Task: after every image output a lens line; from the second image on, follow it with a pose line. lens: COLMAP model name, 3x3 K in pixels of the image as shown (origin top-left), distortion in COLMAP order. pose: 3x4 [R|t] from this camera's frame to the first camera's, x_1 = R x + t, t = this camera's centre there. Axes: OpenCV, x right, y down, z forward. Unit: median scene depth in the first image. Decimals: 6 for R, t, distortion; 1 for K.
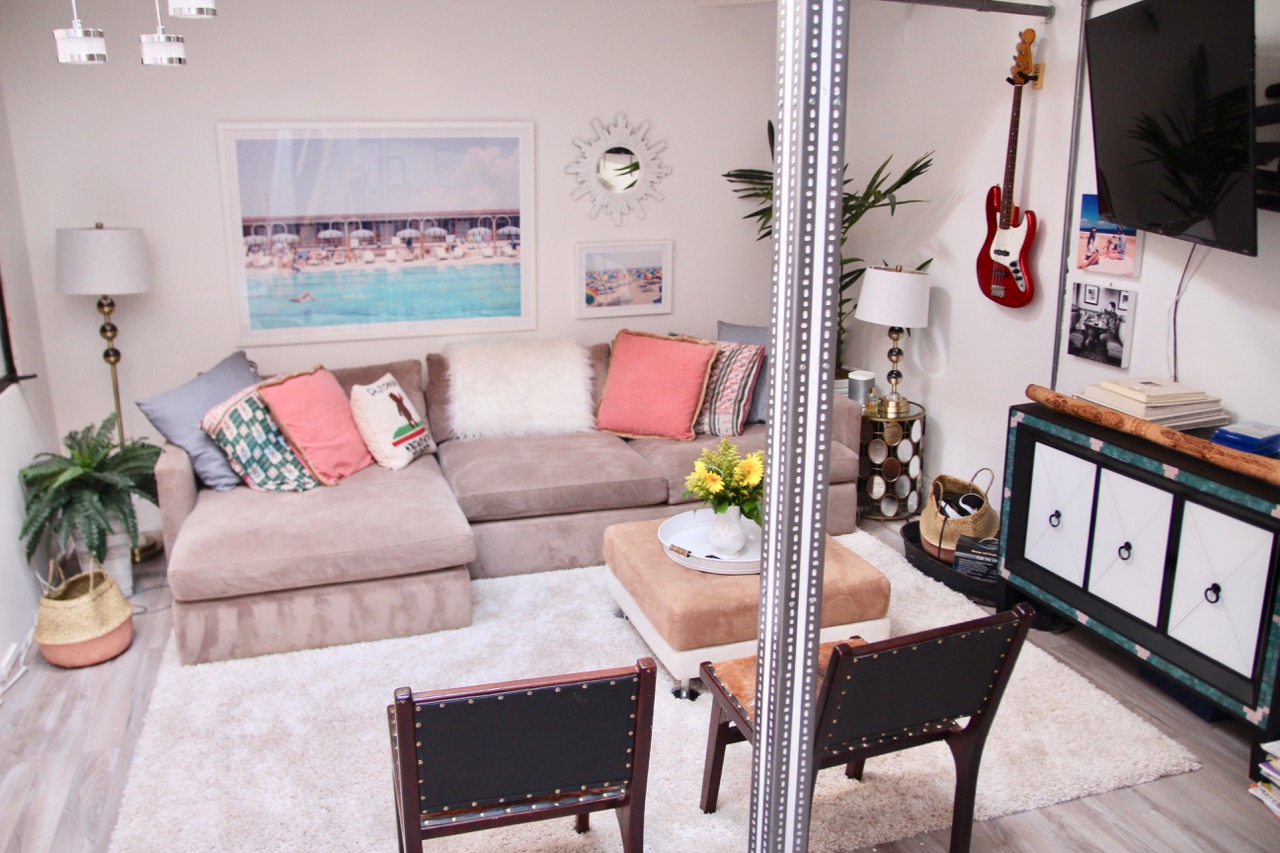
lens RADIAL K [[1038.3, 0, 601.2], [0, 1038.3, 424.0], [0, 0, 1]] dist [-0.088135, 0.041281]
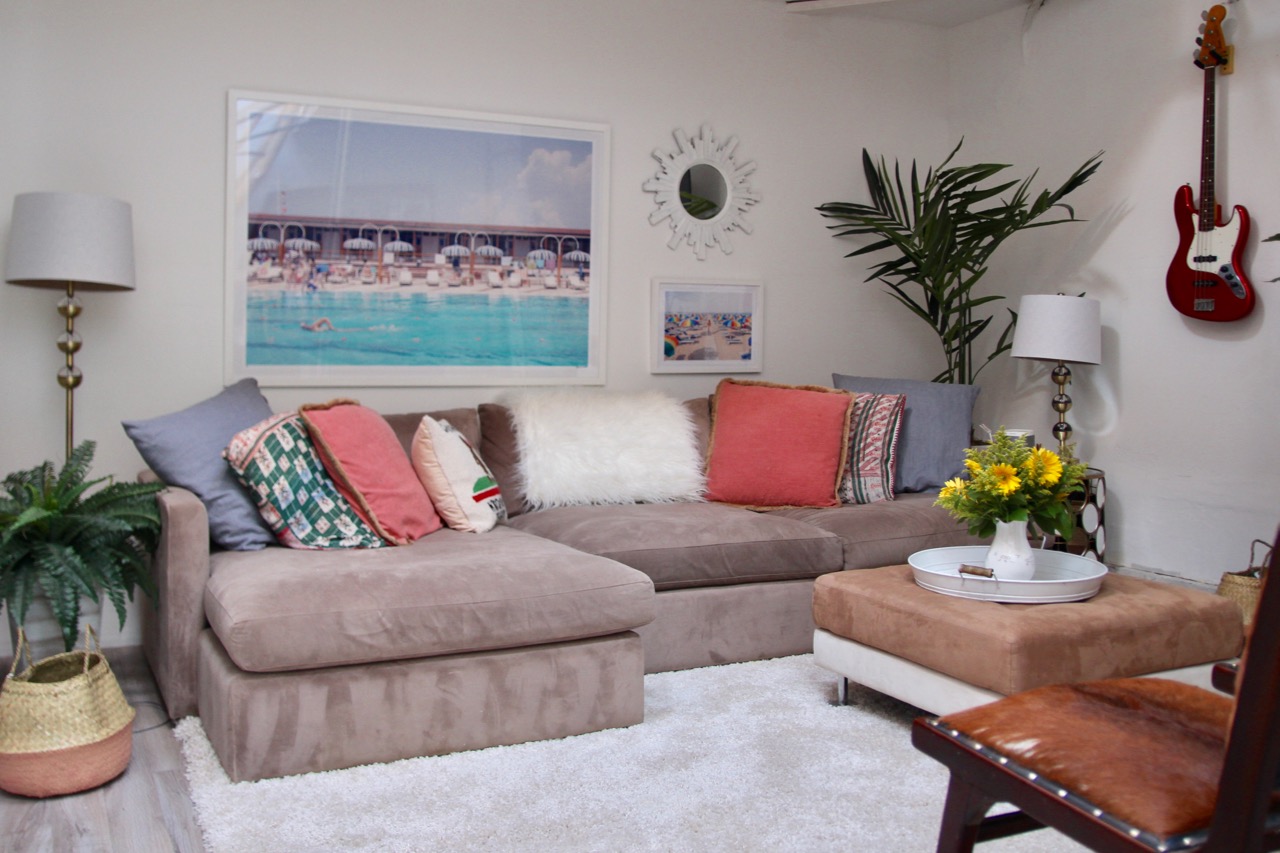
lens RADIAL K [[1225.5, 0, 594.2], [0, 1225.5, 354.6], [0, 0, 1]] dist [-0.083353, 0.000000]
pose [[0.989167, 0.009883, 0.146463, -0.227428], [0.028114, 0.966507, -0.255094, 0.133159], [-0.144079, 0.256449, 0.955759, 0.134241]]
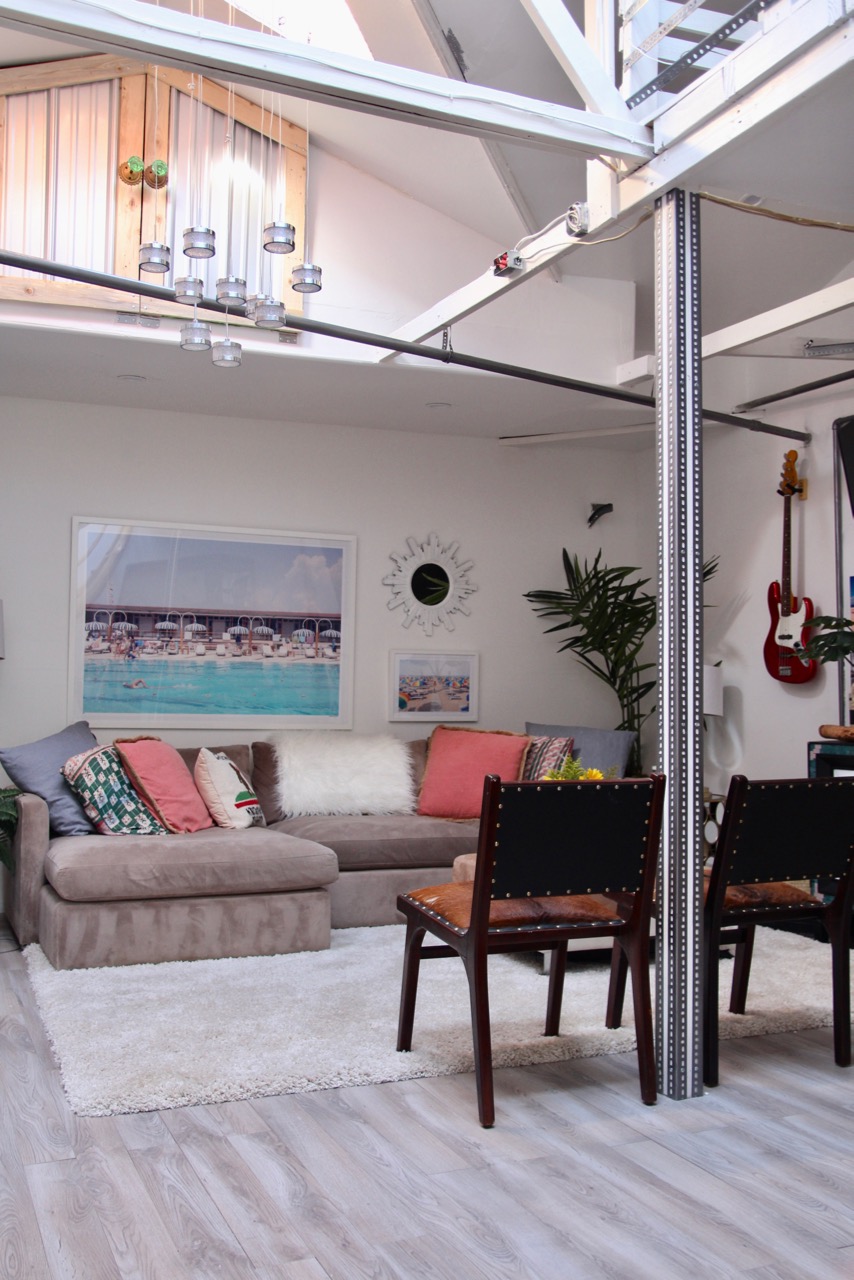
lens RADIAL K [[1253.7, 0, 423.6], [0, 1253.7, 650.6], [0, 0, 1]] dist [-0.054065, 0.000000]
pose [[0.994231, 0.019782, 0.105421, -0.138740], [0.013167, 0.952903, -0.302988, 0.236644], [-0.106450, 0.302629, 0.947145, -0.239092]]
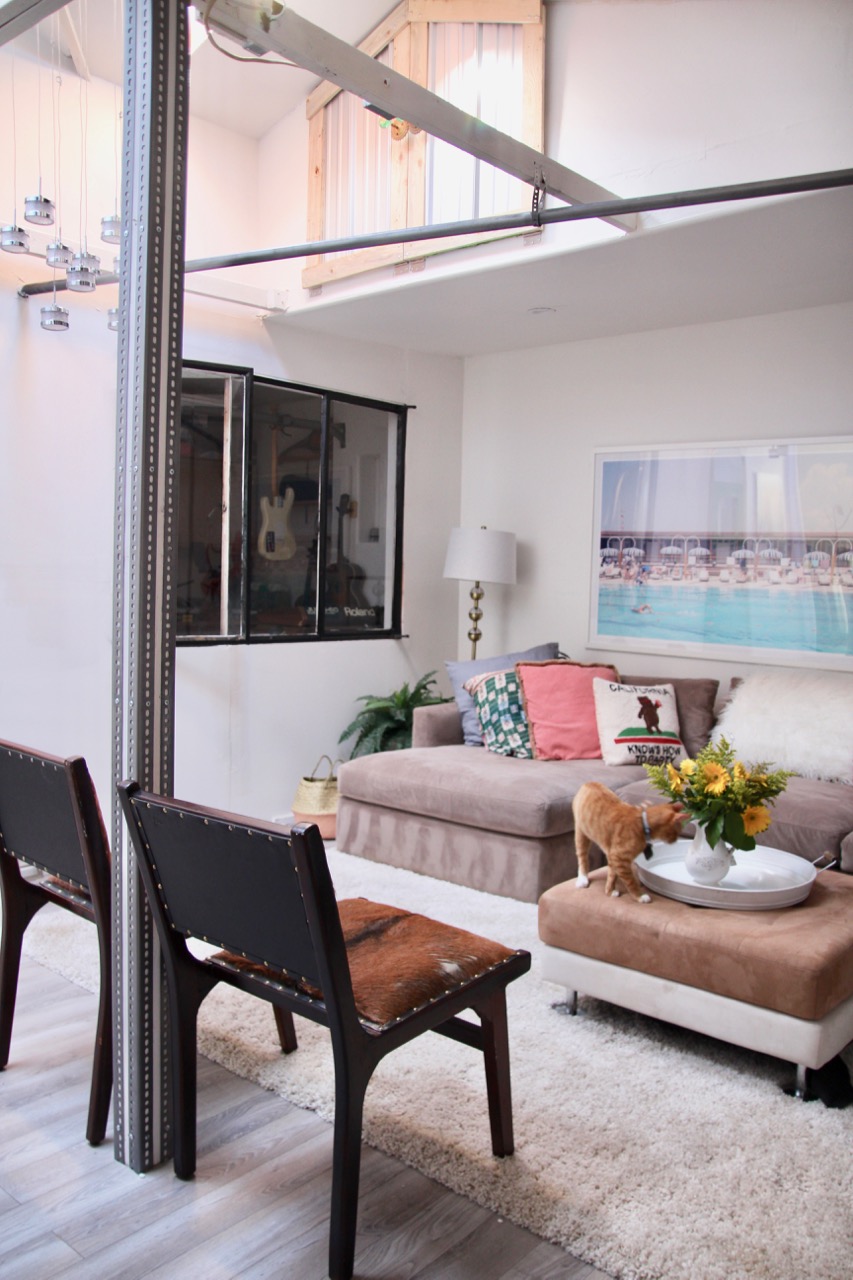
lens RADIAL K [[1038.3, 0, 402.4], [0, 1038.3, 662.6], [0, 0, 1]] dist [-0.088135, 0.041281]
pose [[0.519920, 0.096276, -0.848772, 0.495382], [-0.258425, 0.964795, -0.048863, 0.045266], [0.814187, 0.244749, 0.526496, 0.269100]]
